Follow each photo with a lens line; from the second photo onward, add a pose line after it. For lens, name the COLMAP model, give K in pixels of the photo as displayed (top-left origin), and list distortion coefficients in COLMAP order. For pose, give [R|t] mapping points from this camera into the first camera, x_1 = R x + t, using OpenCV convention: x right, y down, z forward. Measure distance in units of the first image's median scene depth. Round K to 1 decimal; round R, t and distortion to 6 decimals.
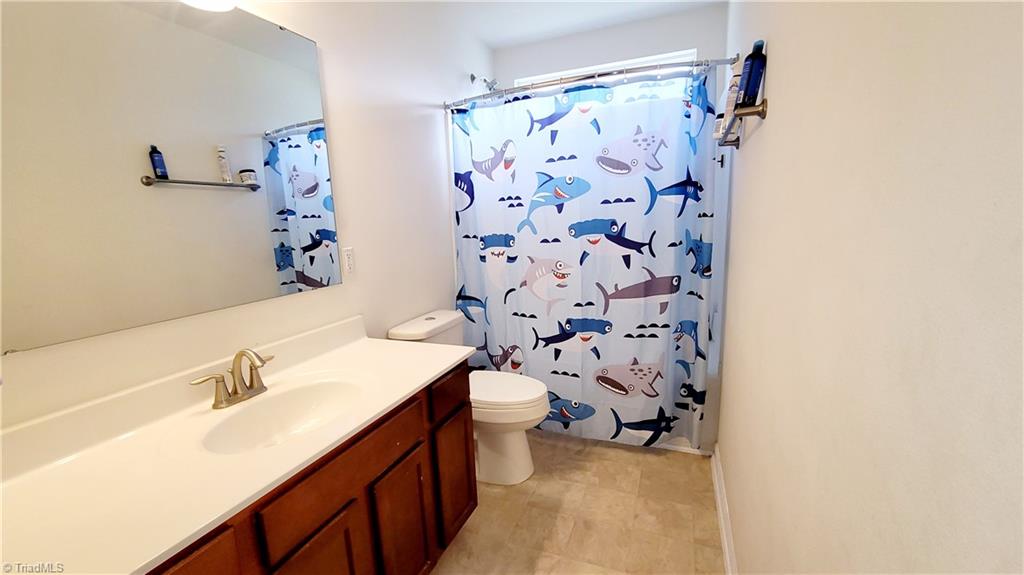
lens RADIAL K [[420.4, 0, 513.1], [0, 420.4, 286.7], [0, 0, 1]] dist [-0.002316, -0.000423]
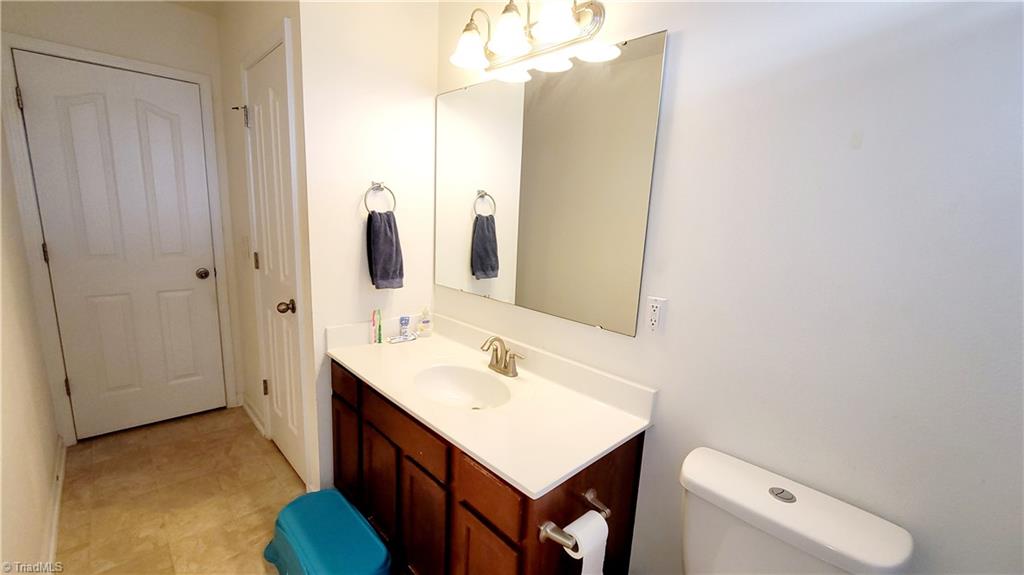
lens RADIAL K [[420.4, 0, 512.7], [0, 420.4, 291.4], [0, 0, 1]] dist [-0.002316, -0.000423]
pose [[-0.416982, 0.107466, -0.902539, 0.708212], [-0.238640, 0.945204, 0.222800, -0.364130], [0.877027, 0.308285, -0.368488, 1.731043]]
